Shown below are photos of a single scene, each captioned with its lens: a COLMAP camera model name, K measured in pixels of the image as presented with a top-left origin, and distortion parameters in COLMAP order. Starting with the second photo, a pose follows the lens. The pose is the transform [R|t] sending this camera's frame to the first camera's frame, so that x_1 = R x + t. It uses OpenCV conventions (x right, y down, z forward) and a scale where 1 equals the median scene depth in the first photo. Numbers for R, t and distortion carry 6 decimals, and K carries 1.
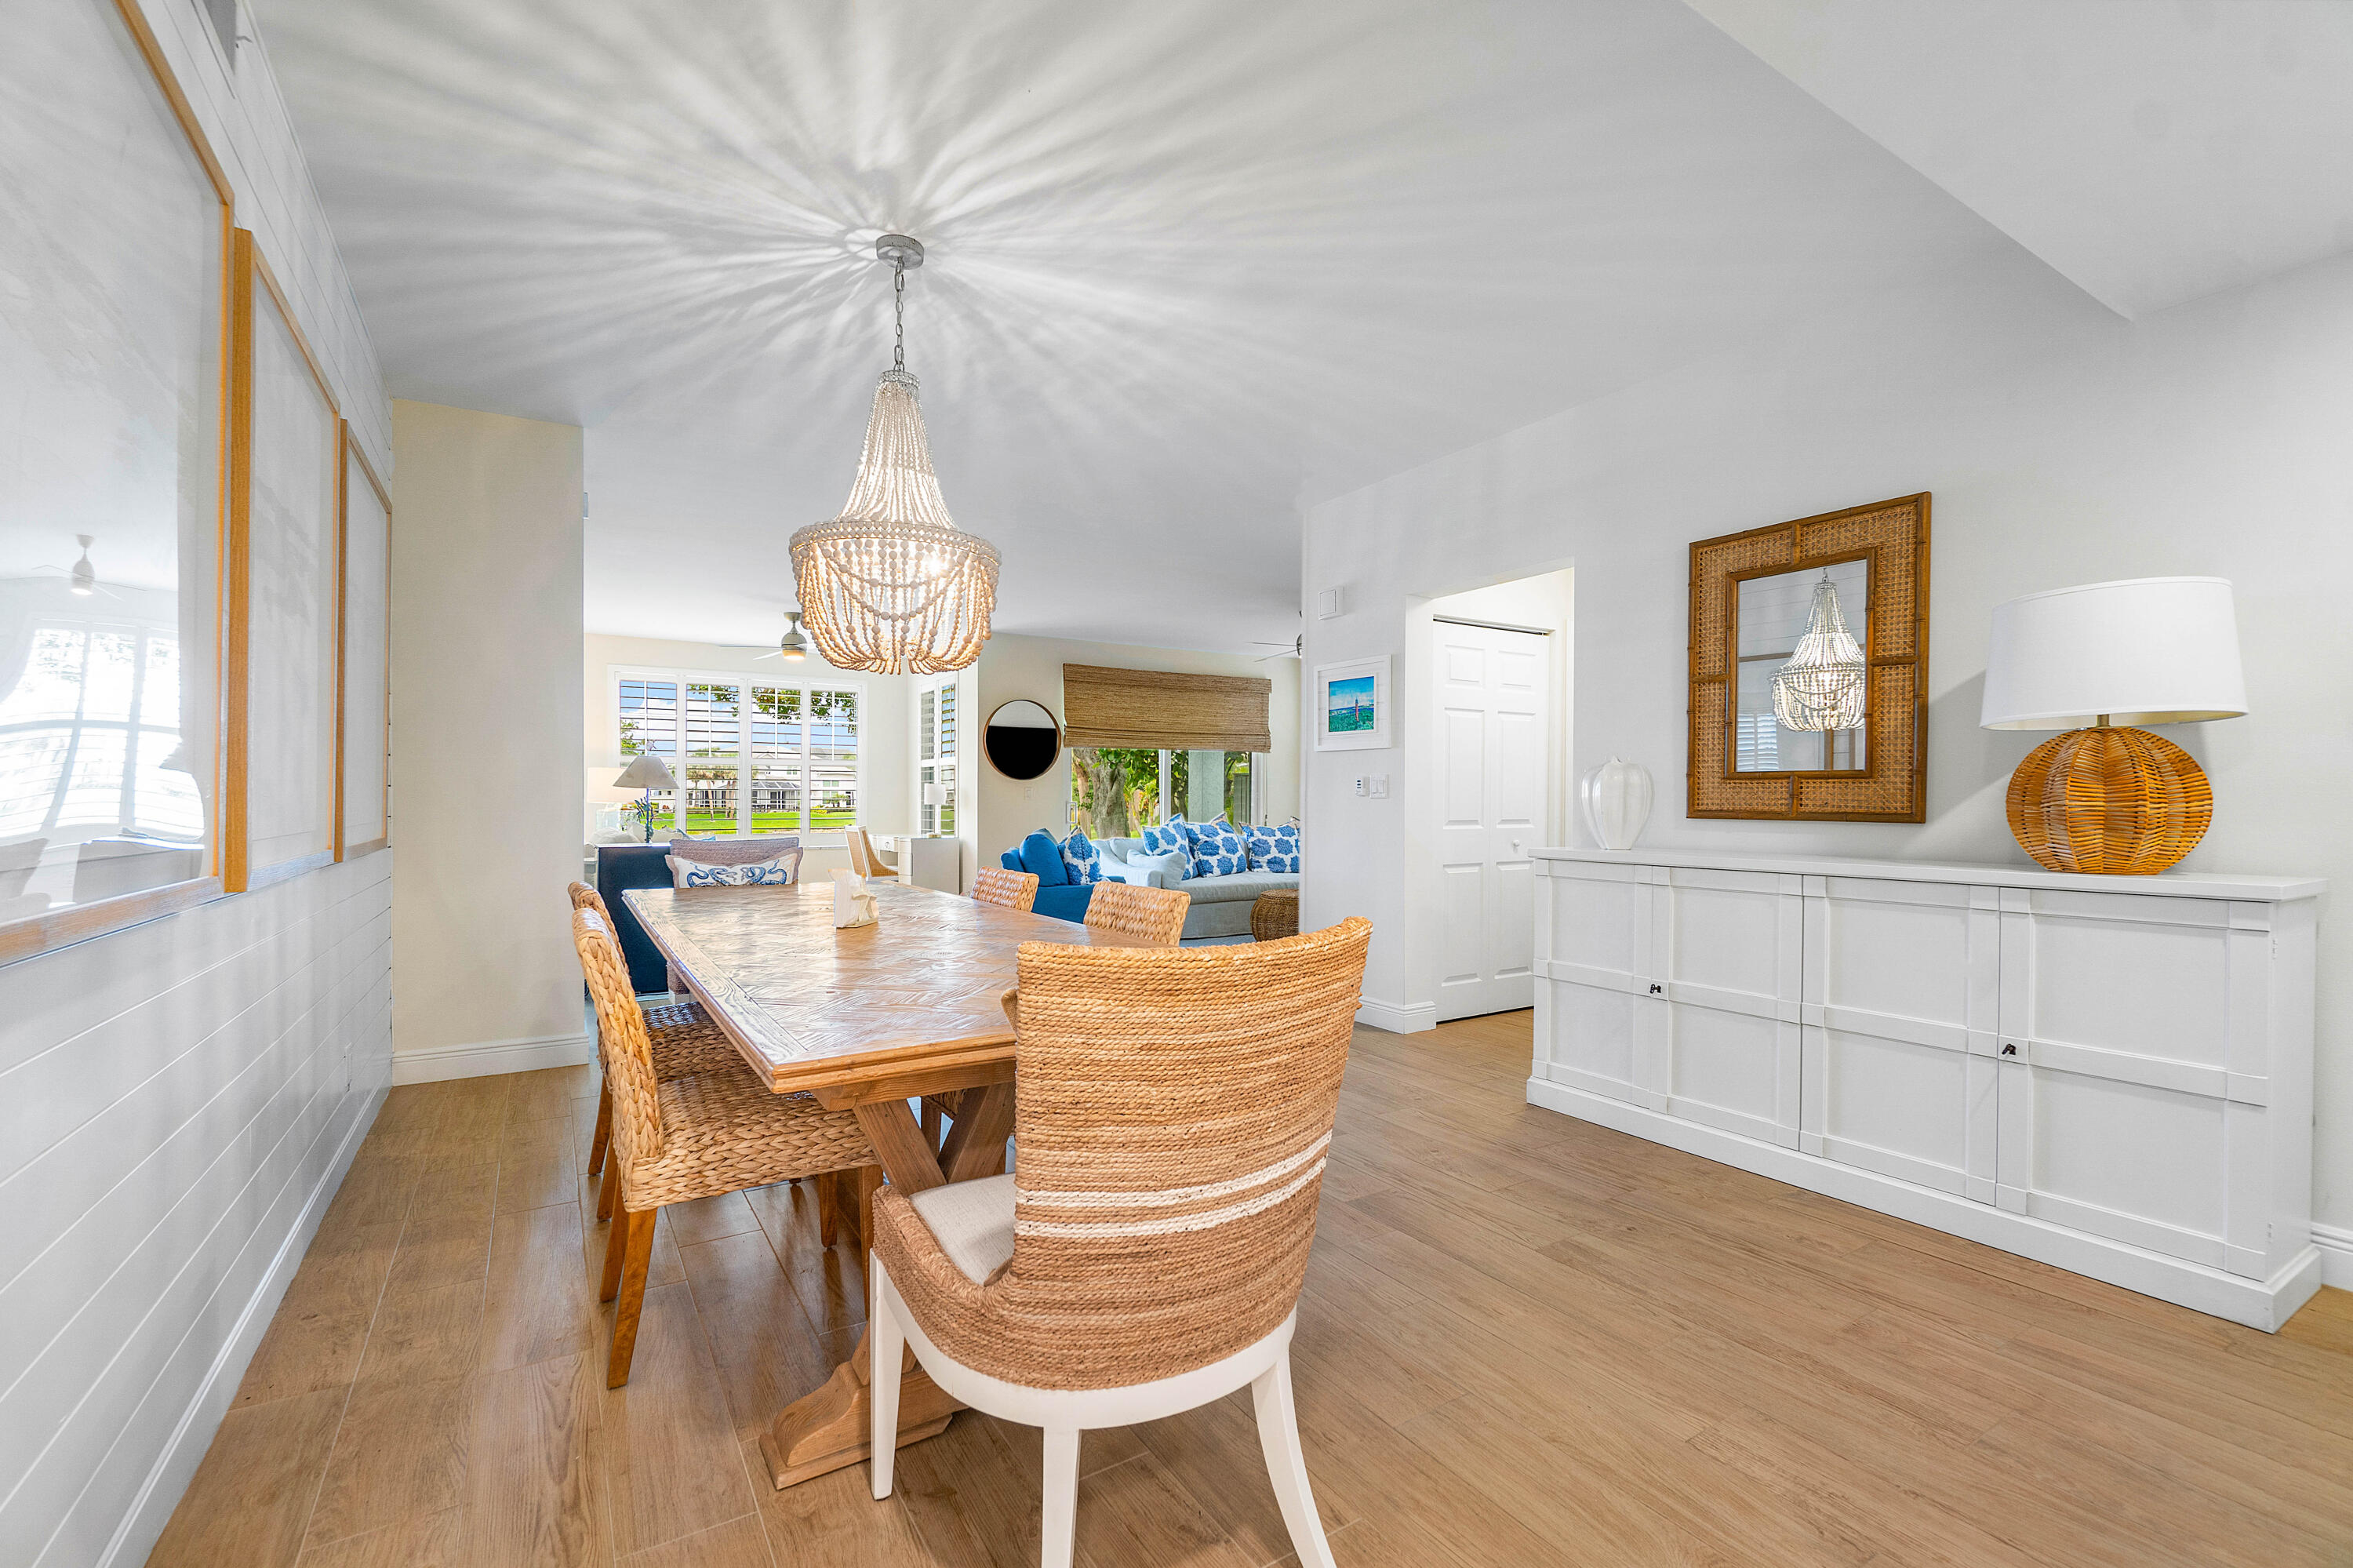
lens RADIAL K [[1022.1, 0, 1174.9], [0, 1022.1, 785.4], [0, 0, 1]] dist [-0.001938, 0.001399]
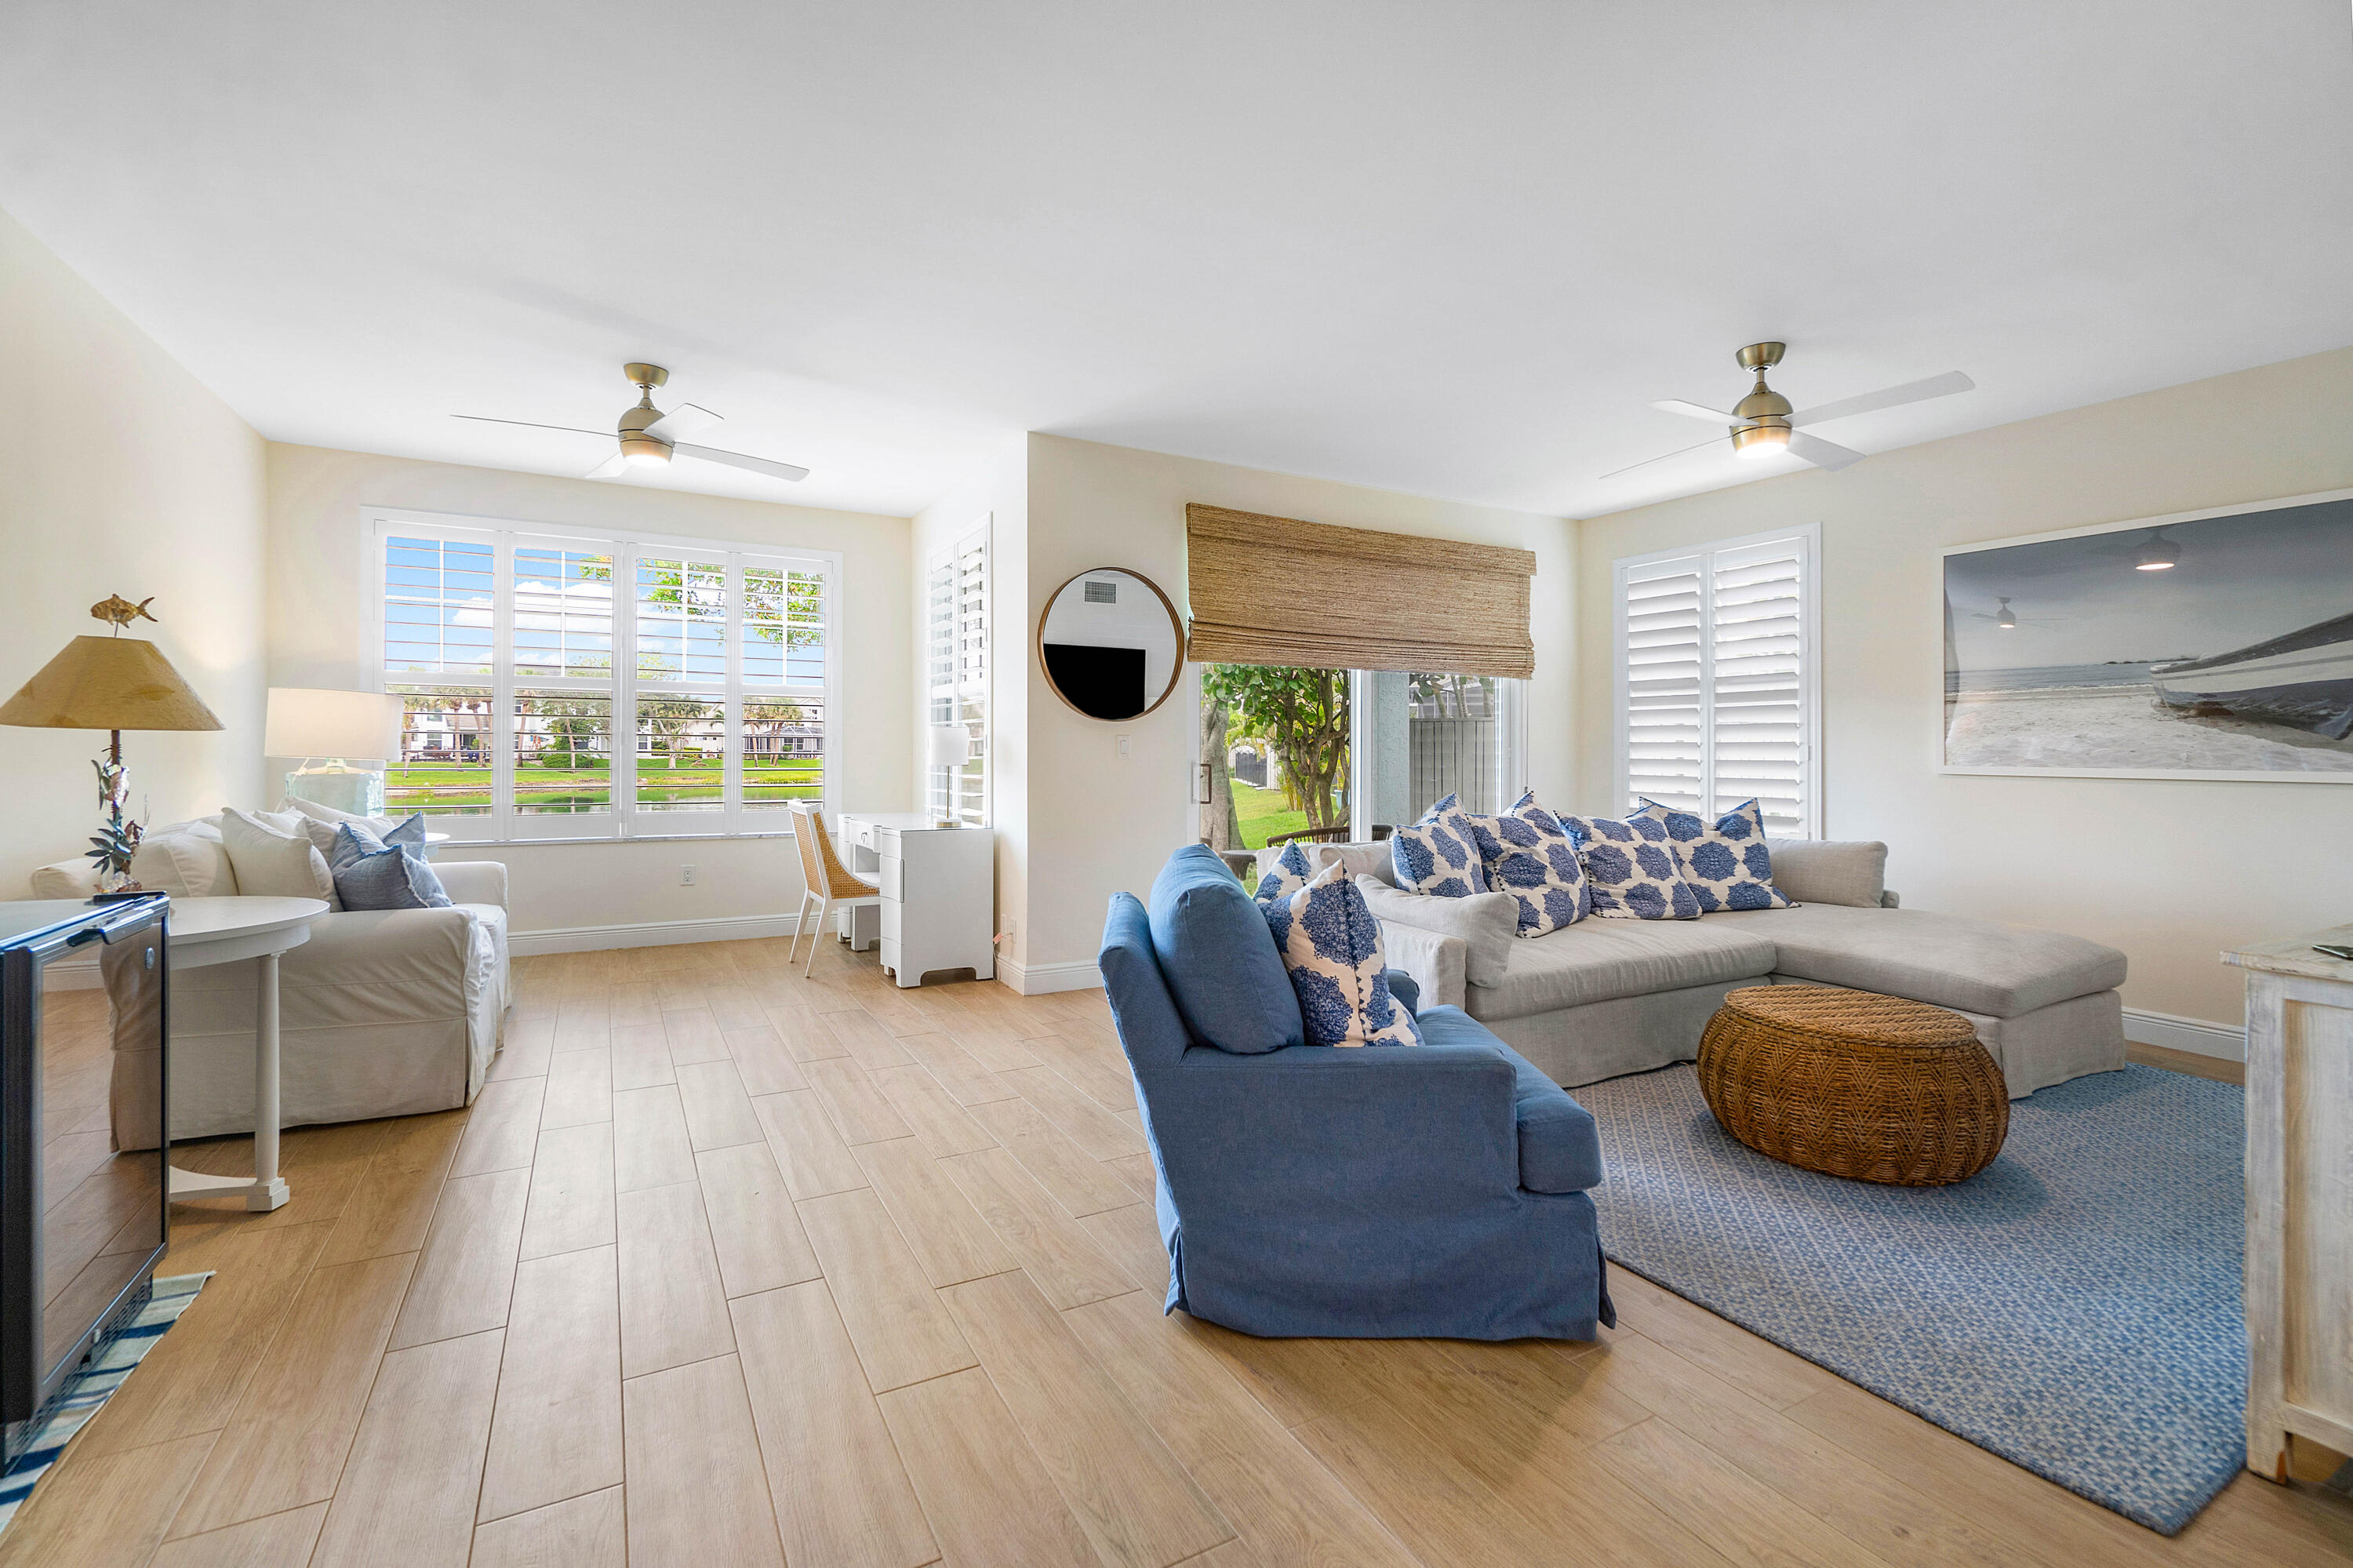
lens RADIAL K [[1022.1, 0, 1173.1], [0, 1022.1, 755.2], [0, 0, 1]] dist [-0.001938, 0.001399]
pose [[0.998743, 0.009144, -0.049288, -0.106295], [-0.008155, 0.999762, 0.020237, 0.001384], [0.049461, -0.019809, 0.998580, 0.551520]]
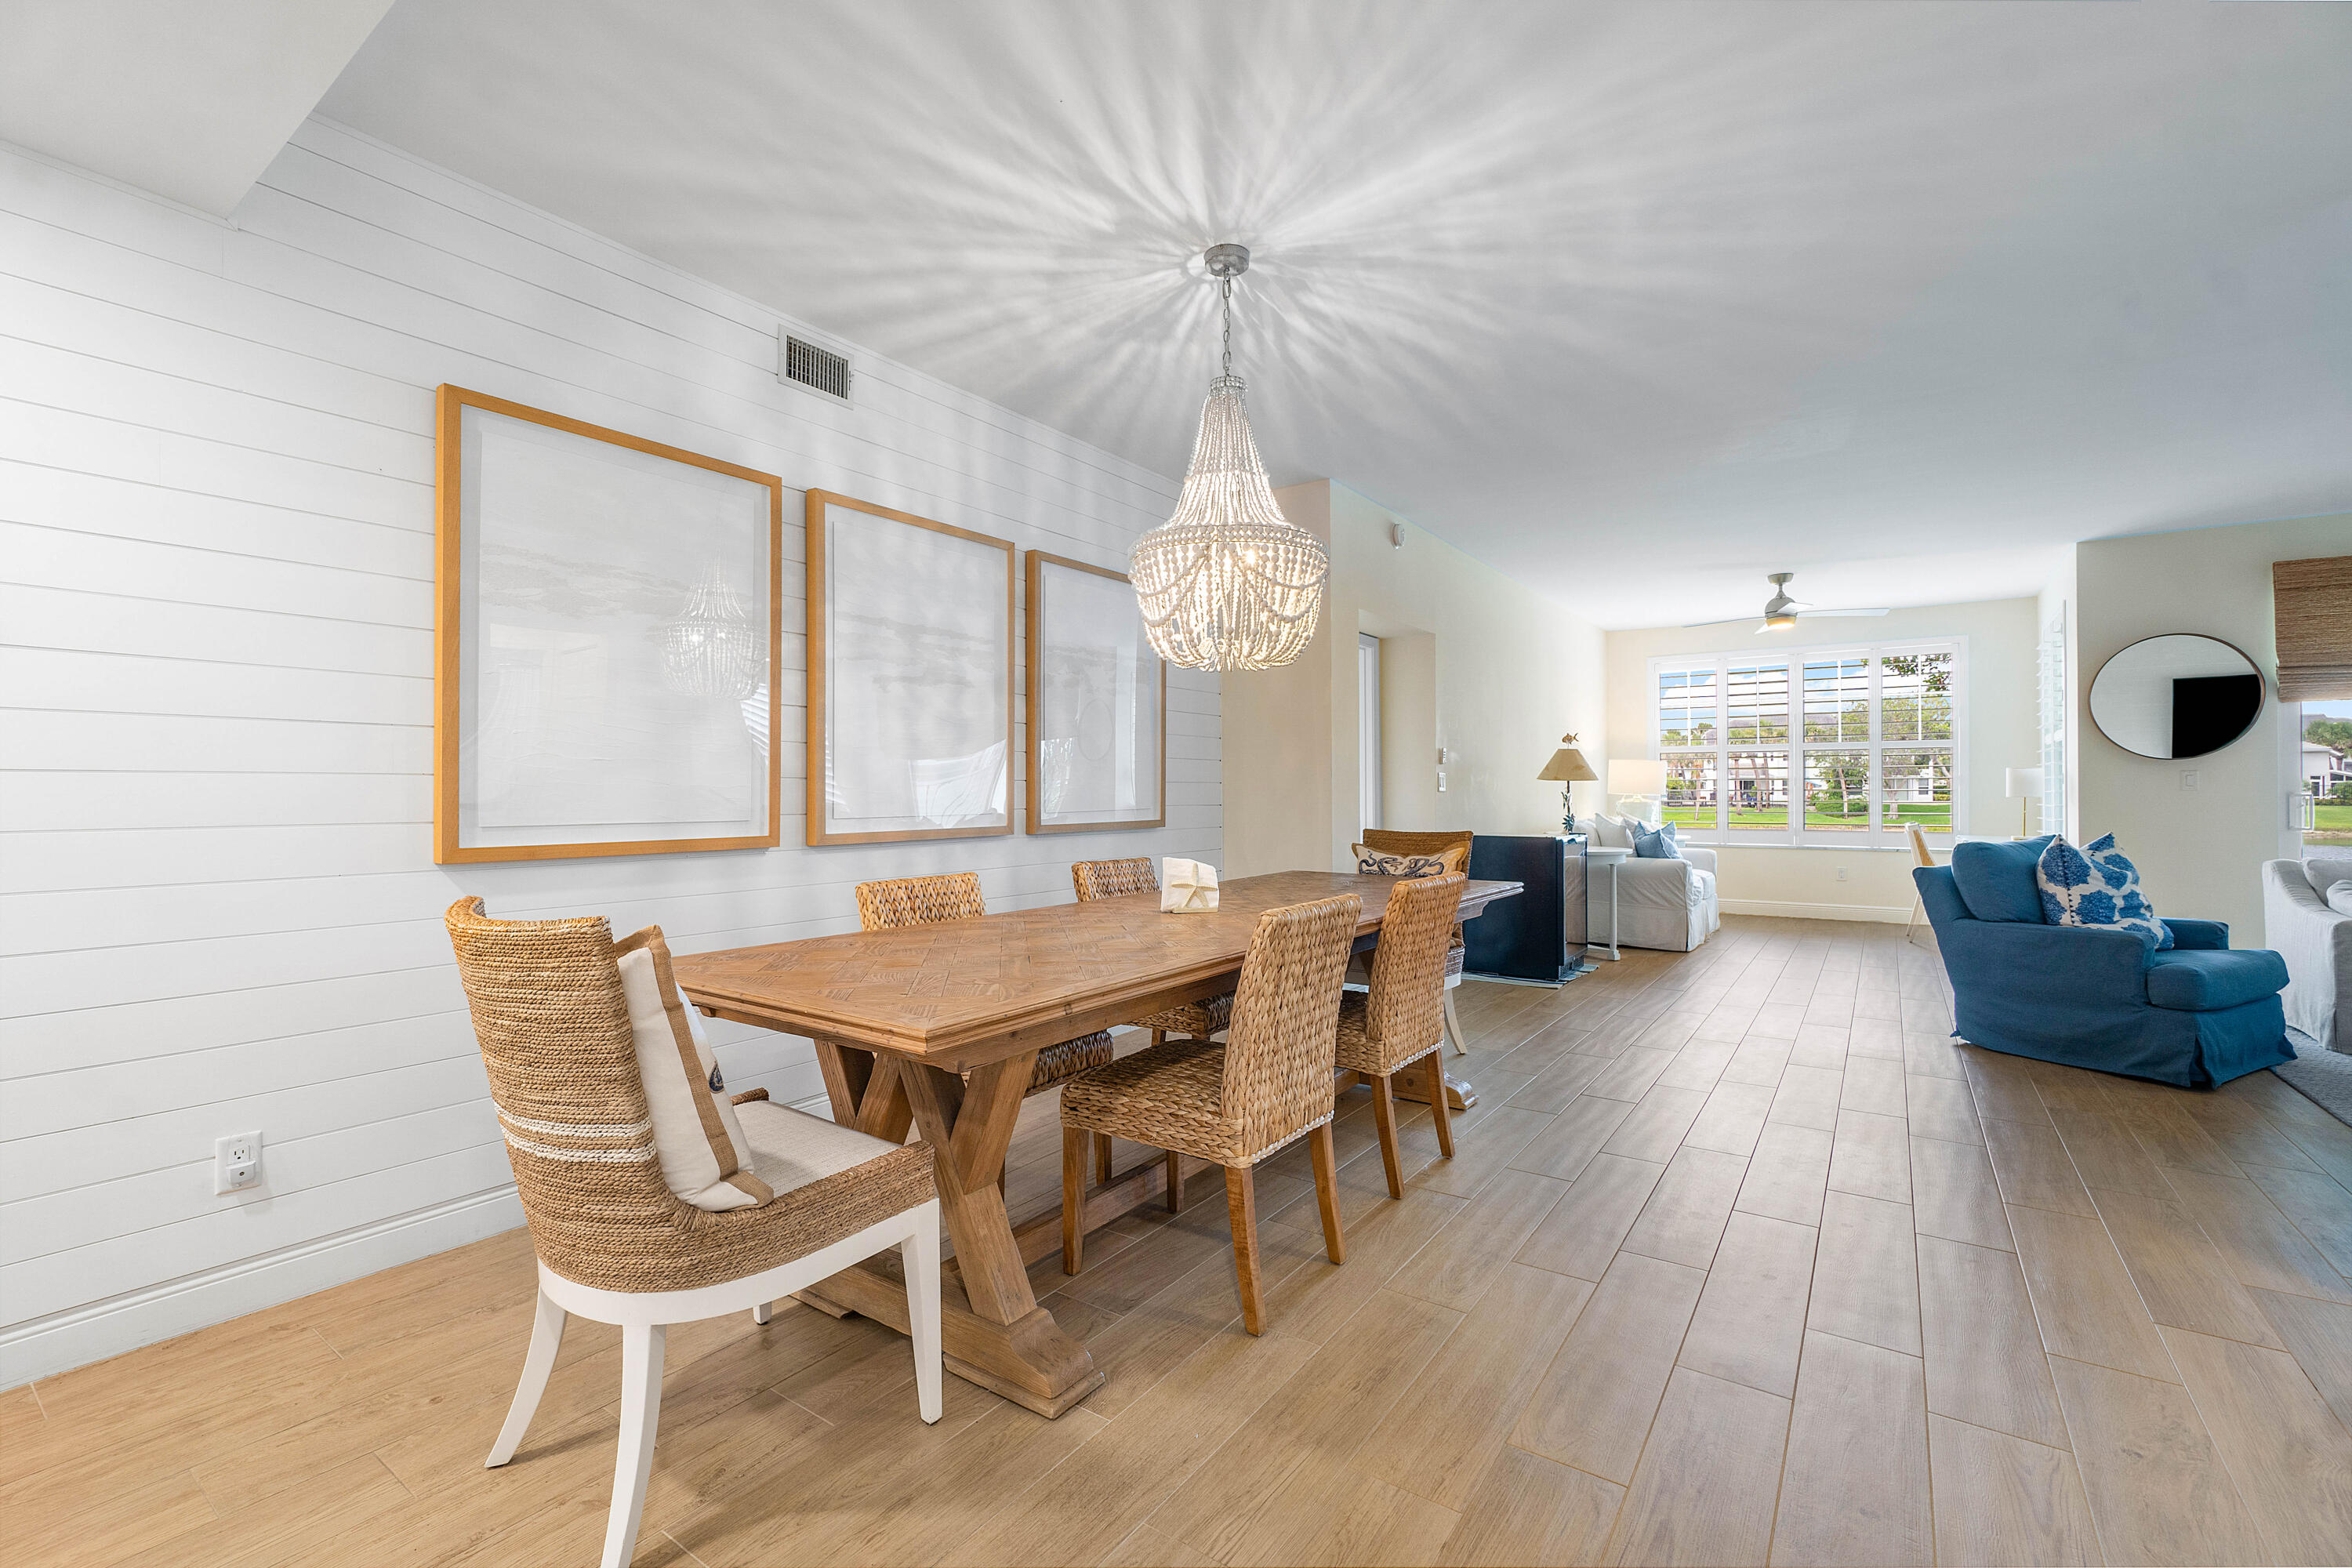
lens RADIAL K [[1021.6, 0, 1159.4], [0, 1021.6, 778.8], [0, 0, 1]] dist [-0.001938, 0.001399]
pose [[0.377003, -0.012770, -0.926124, 0.232642], [0.015780, 0.999848, -0.007363, 0.001543], [0.926078, -0.011839, 0.377147, 0.195820]]
